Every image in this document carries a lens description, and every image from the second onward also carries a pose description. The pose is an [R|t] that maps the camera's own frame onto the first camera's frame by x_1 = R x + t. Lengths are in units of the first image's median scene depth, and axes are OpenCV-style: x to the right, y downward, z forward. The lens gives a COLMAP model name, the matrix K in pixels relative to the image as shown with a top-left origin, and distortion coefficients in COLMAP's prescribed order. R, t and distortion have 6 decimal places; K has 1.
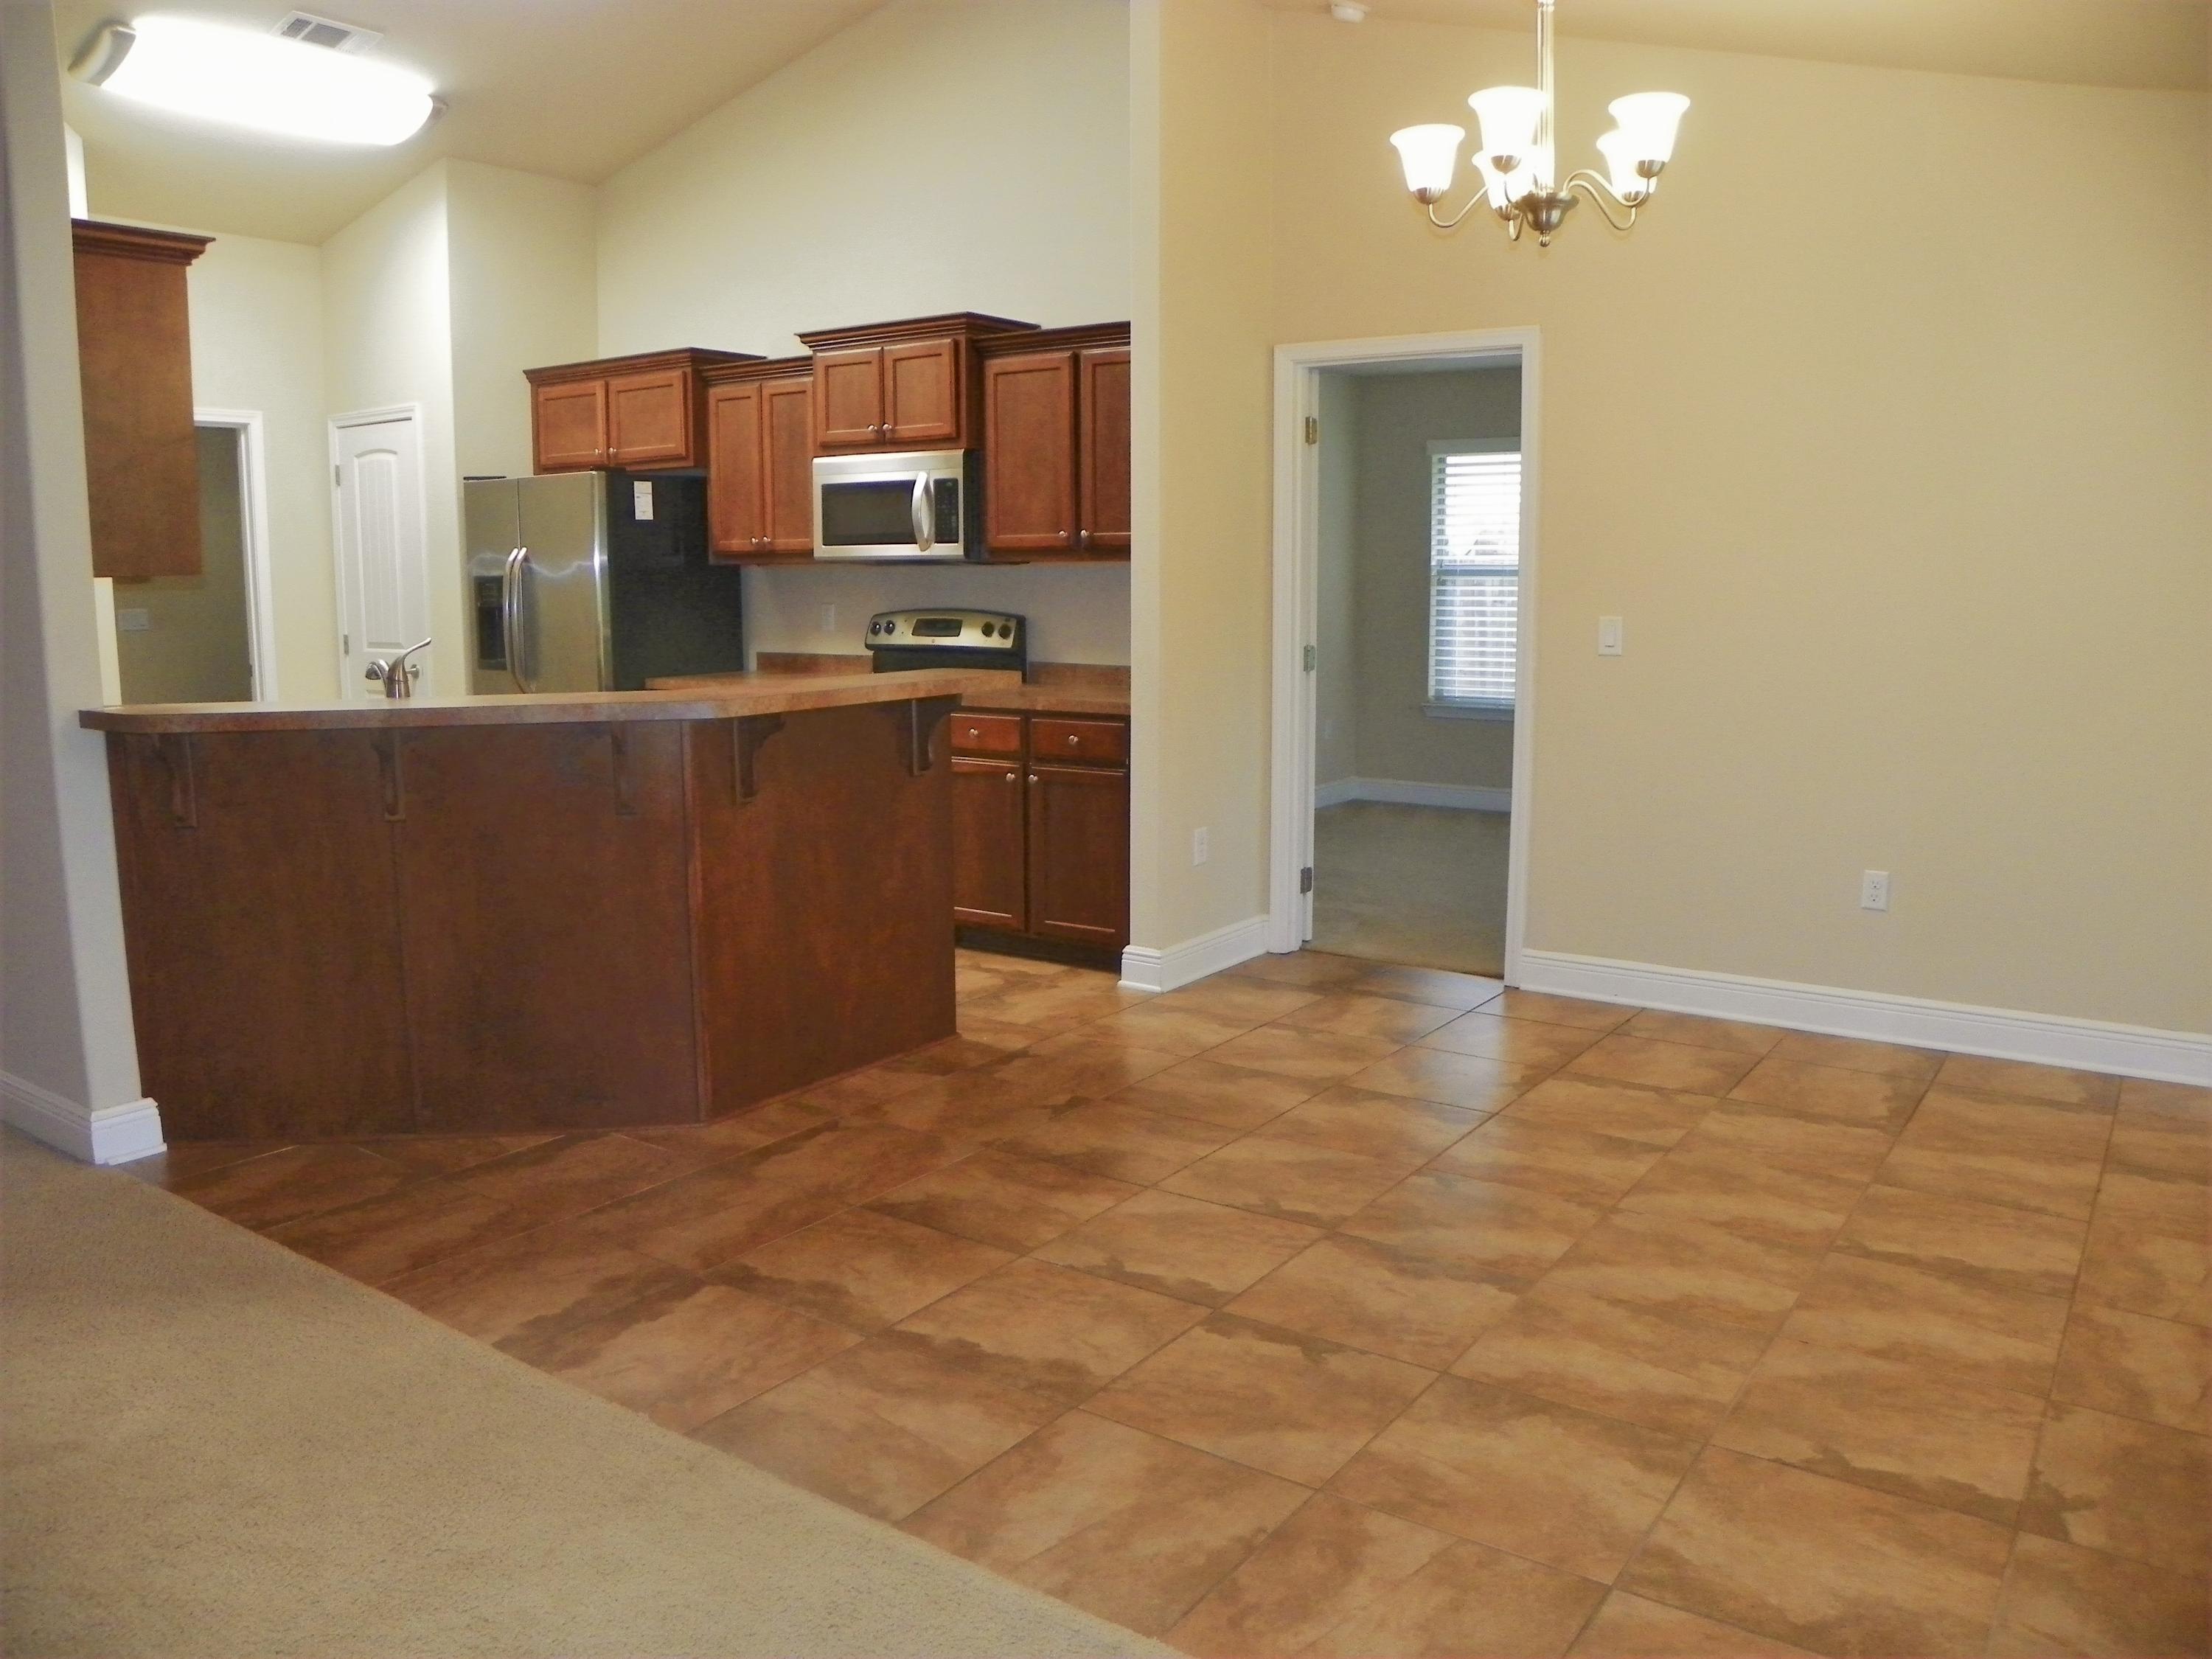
lens RADIAL K [[1680.7, 0, 1104.0], [0, 1680.7, 822.3], [0, 0, 1]] dist [-0.149768, 0.082592]
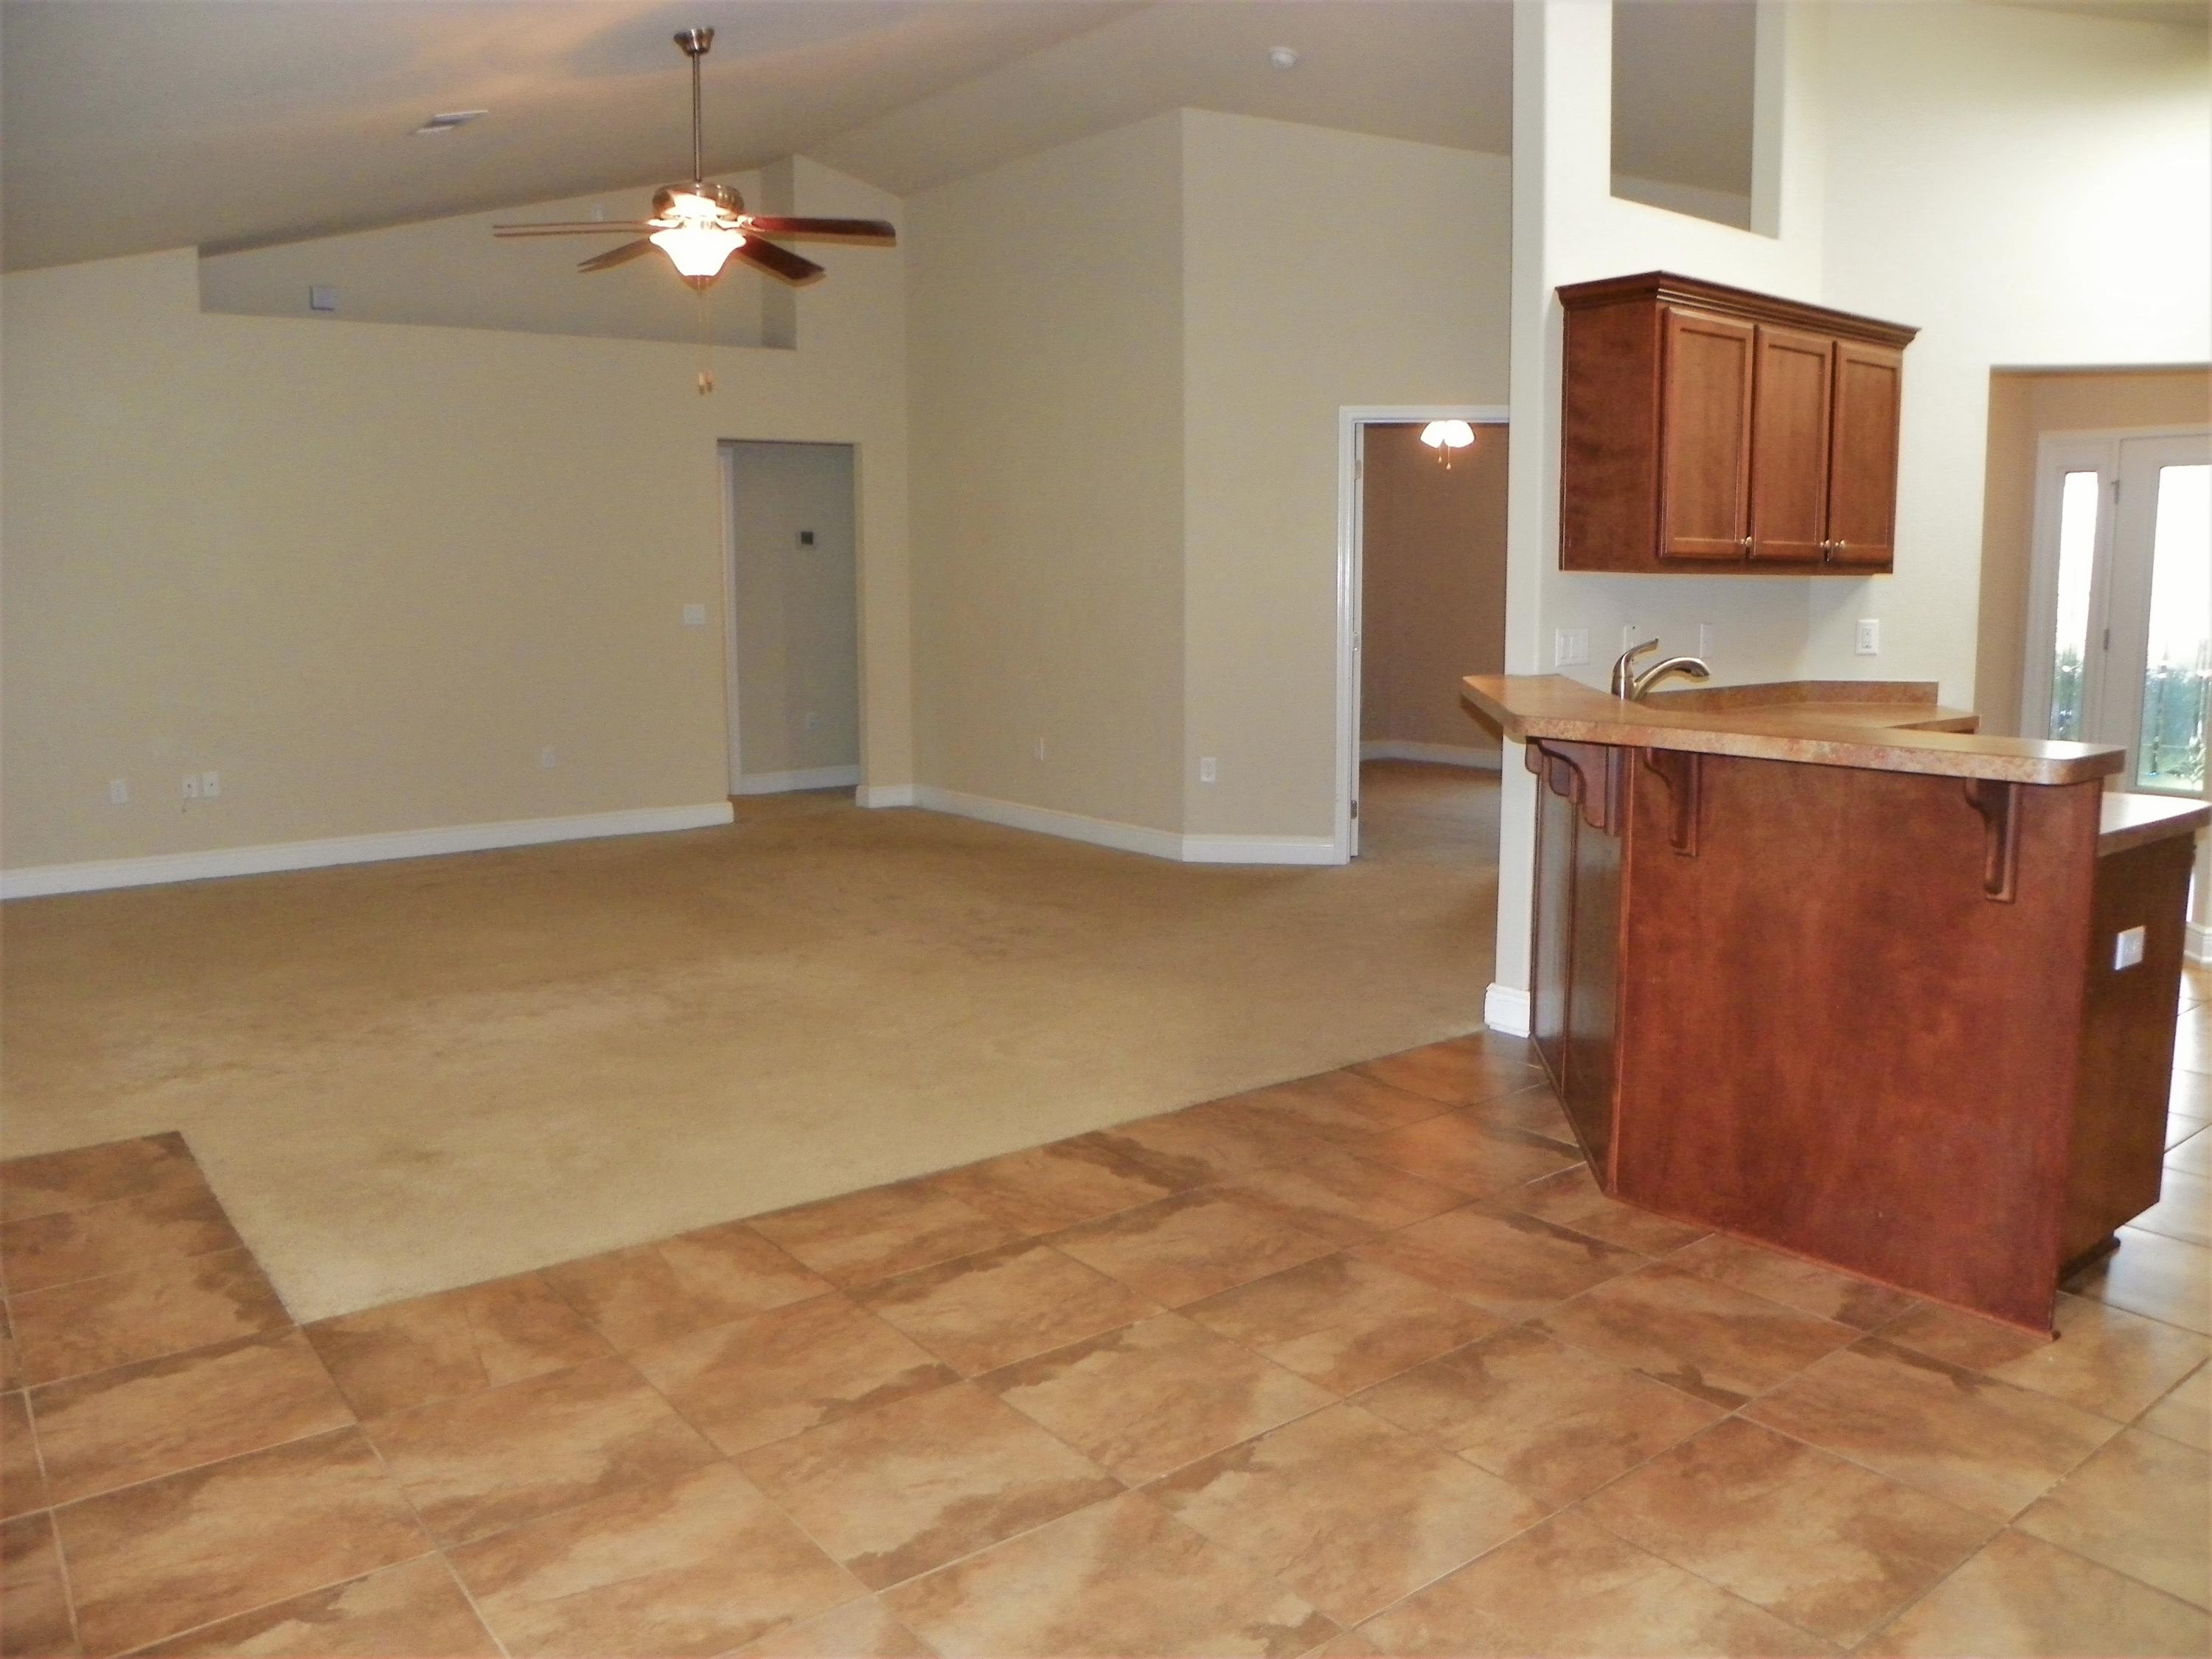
lens RADIAL K [[1680.7, 0, 1070.8], [0, 1680.7, 810.4], [0, 0, 1]] dist [-0.149768, 0.082592]
pose [[-0.310386, 0.137581, -0.940602, 0.672966], [-0.136331, 0.972801, 0.187278, -0.149465], [0.940784, 0.186361, -0.283187, 0.967892]]
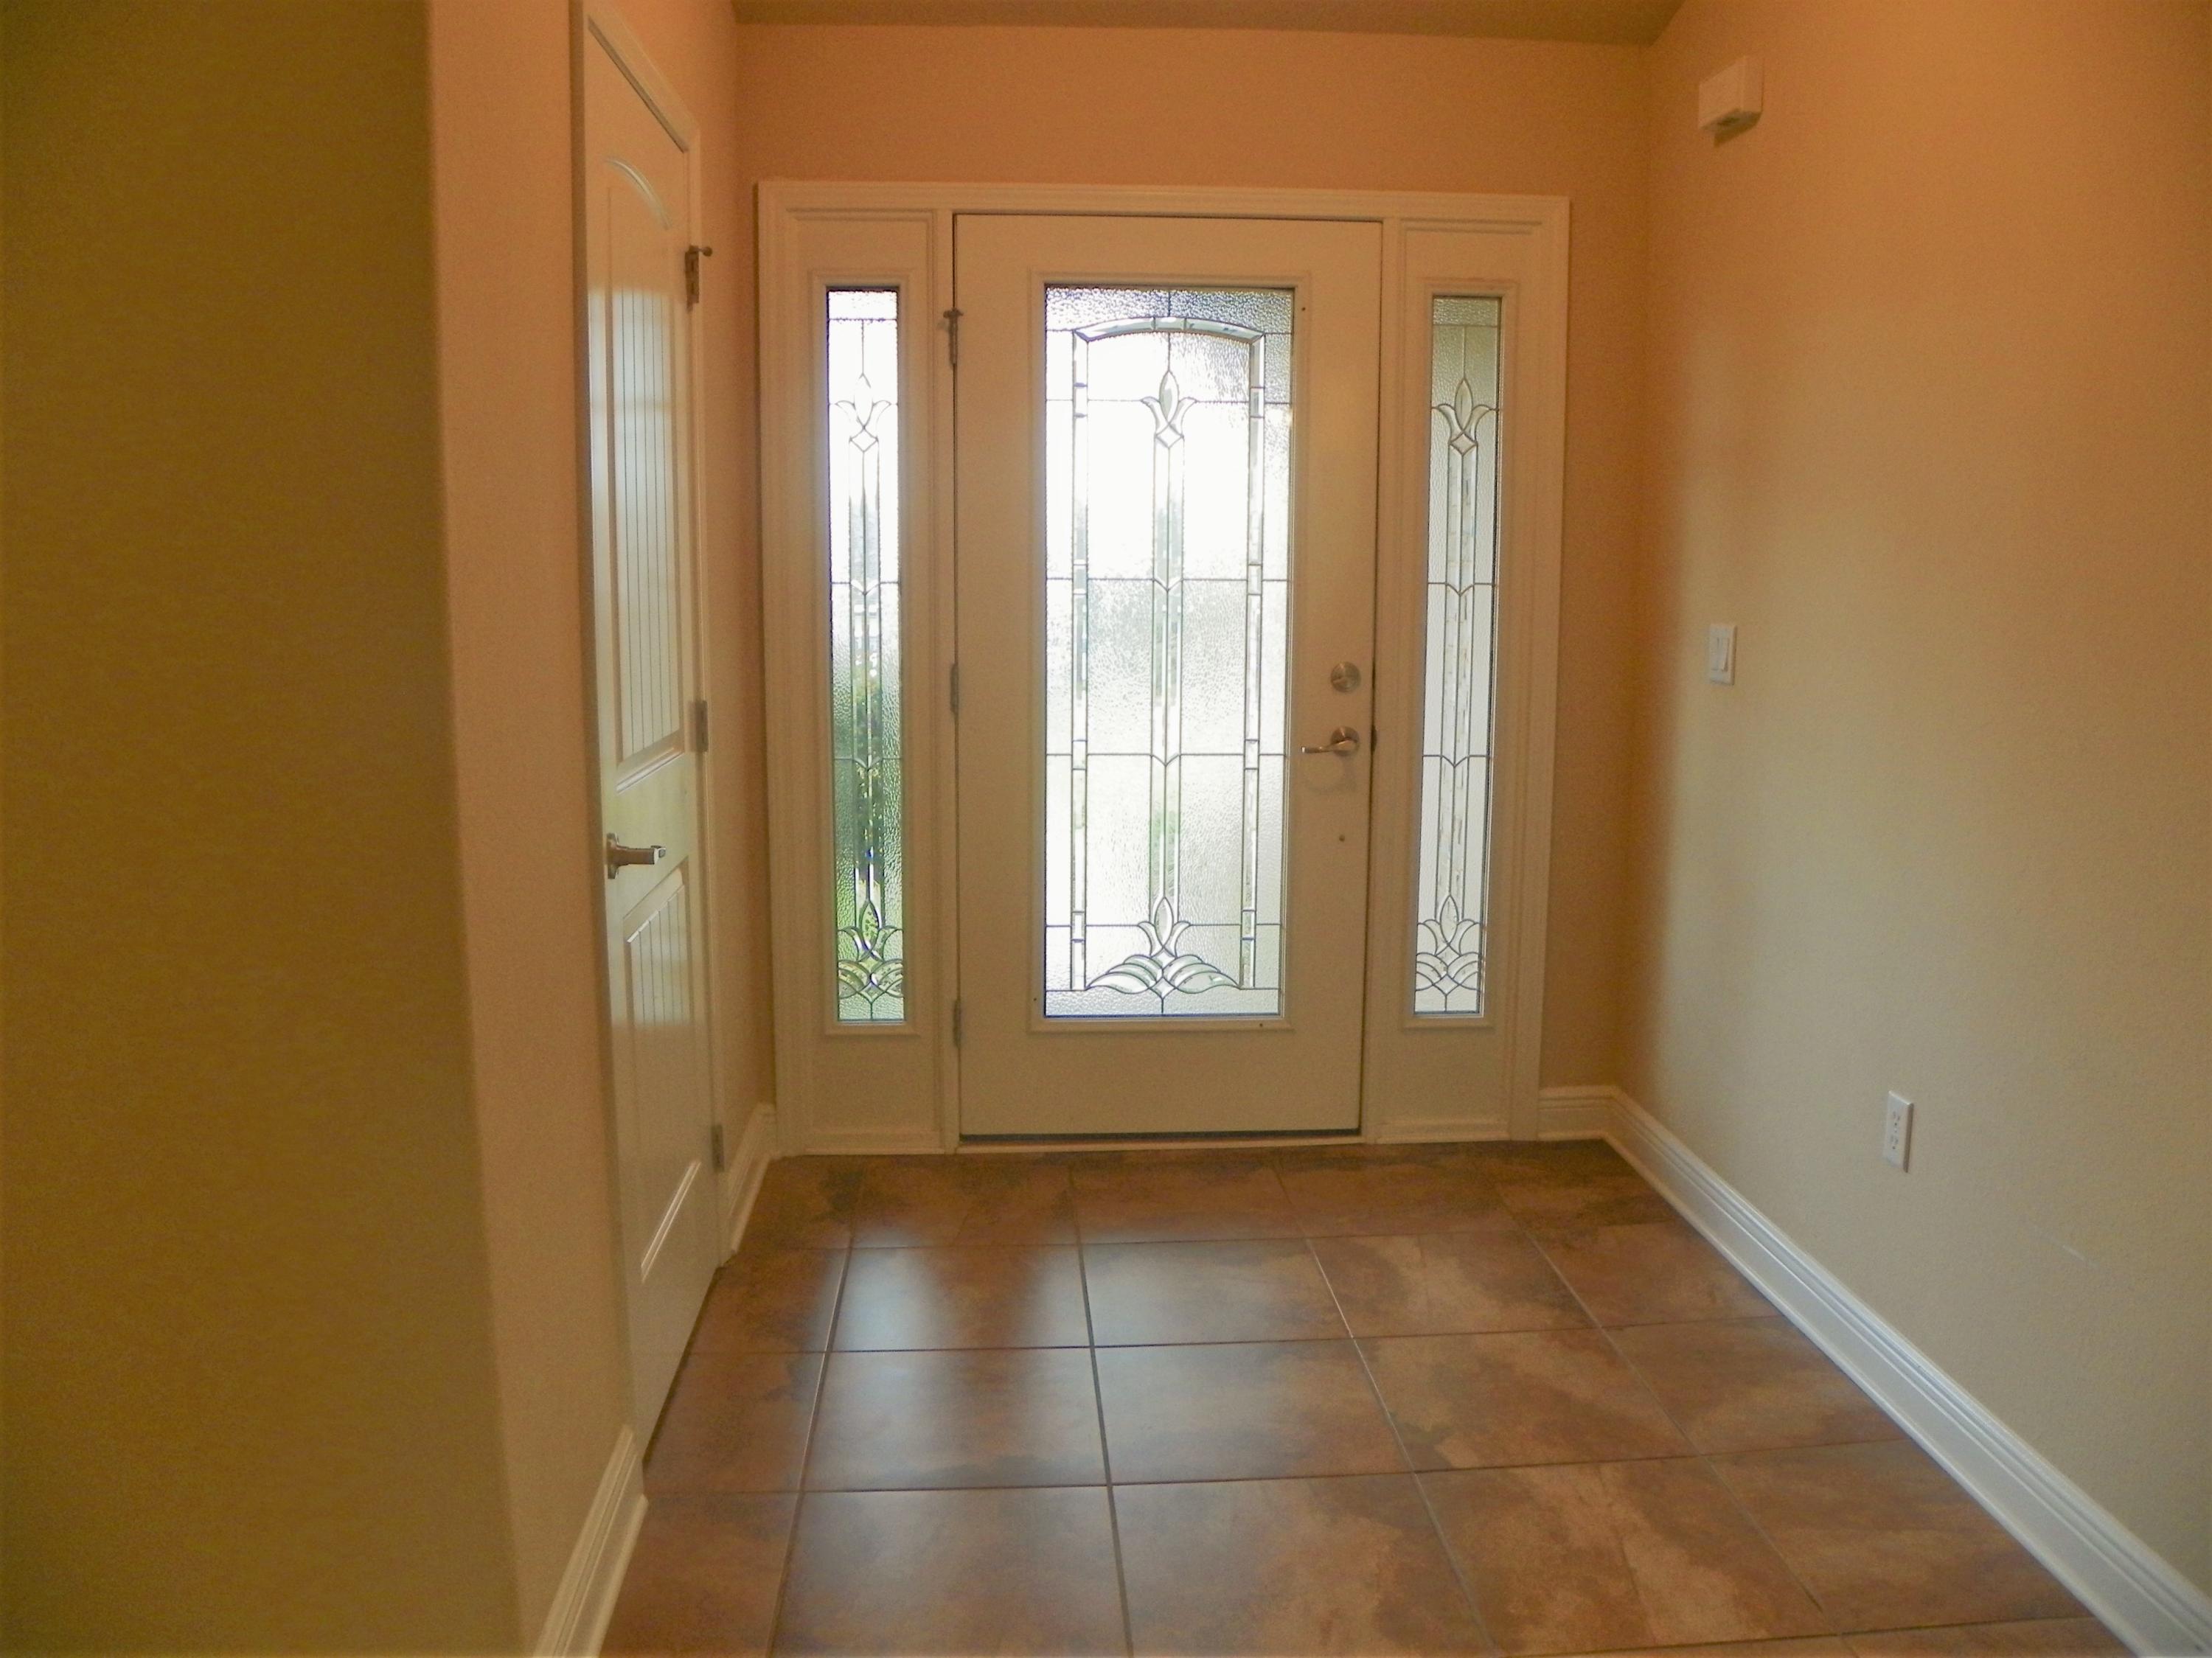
lens RADIAL K [[1680.6, 0, 1100.0], [0, 1680.6, 824.2], [0, 0, 1]] dist [-0.149768, 0.082592]
pose [[0.624711, 0.126274, -0.770578, -0.940874], [-0.120071, 0.990636, 0.064992, -0.155090], [0.771569, 0.051923, 0.634023, 1.083600]]
